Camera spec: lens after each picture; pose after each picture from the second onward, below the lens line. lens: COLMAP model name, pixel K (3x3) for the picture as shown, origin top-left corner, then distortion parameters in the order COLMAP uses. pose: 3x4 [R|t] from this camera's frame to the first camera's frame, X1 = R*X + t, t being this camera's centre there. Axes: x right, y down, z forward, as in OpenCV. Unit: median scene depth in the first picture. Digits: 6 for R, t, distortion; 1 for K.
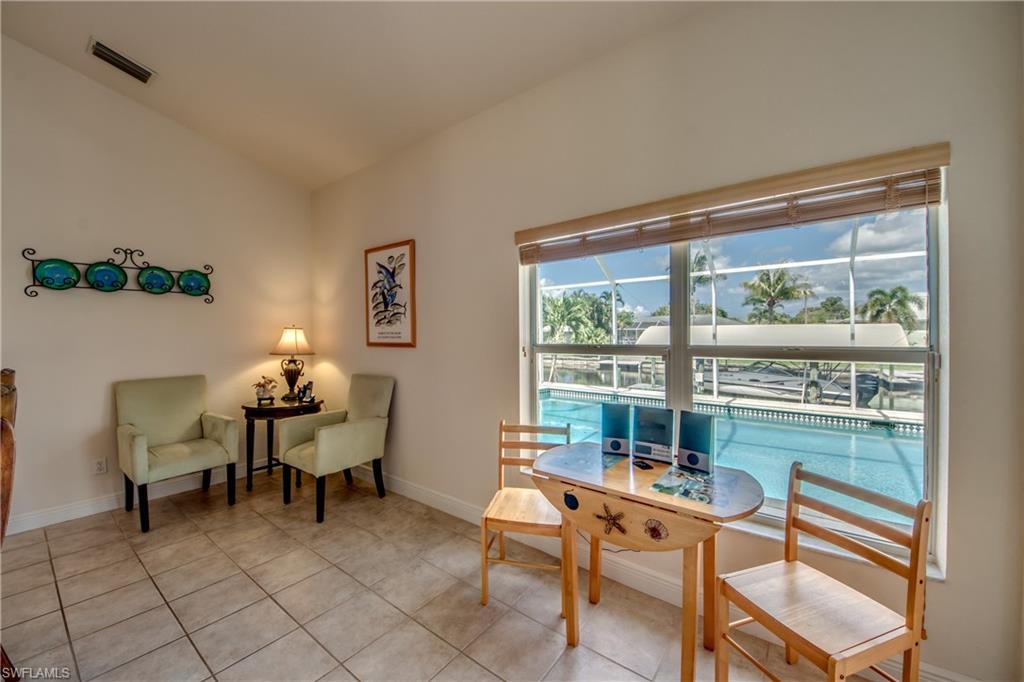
lens RADIAL K [[384.6, 0, 514.6], [0, 384.6, 338.3], [0, 0, 1]] dist [0.046706, -0.029259]
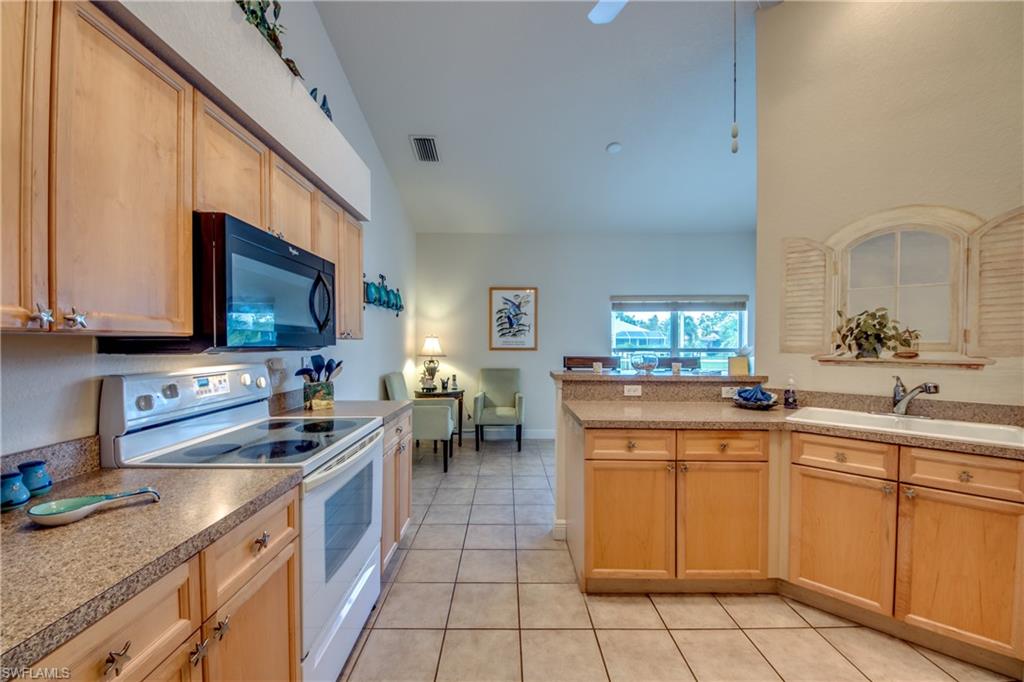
lens RADIAL K [[384.6, 0, 514.6], [0, 384.6, 338.3], [0, 0, 1]] dist [0.046706, -0.029259]
pose [[0.792948, 0.016680, 0.609061, -1.298168], [-0.002464, 0.999705, -0.024170, 0.010783], [-0.609285, 0.017665, 0.792755, -0.280027]]
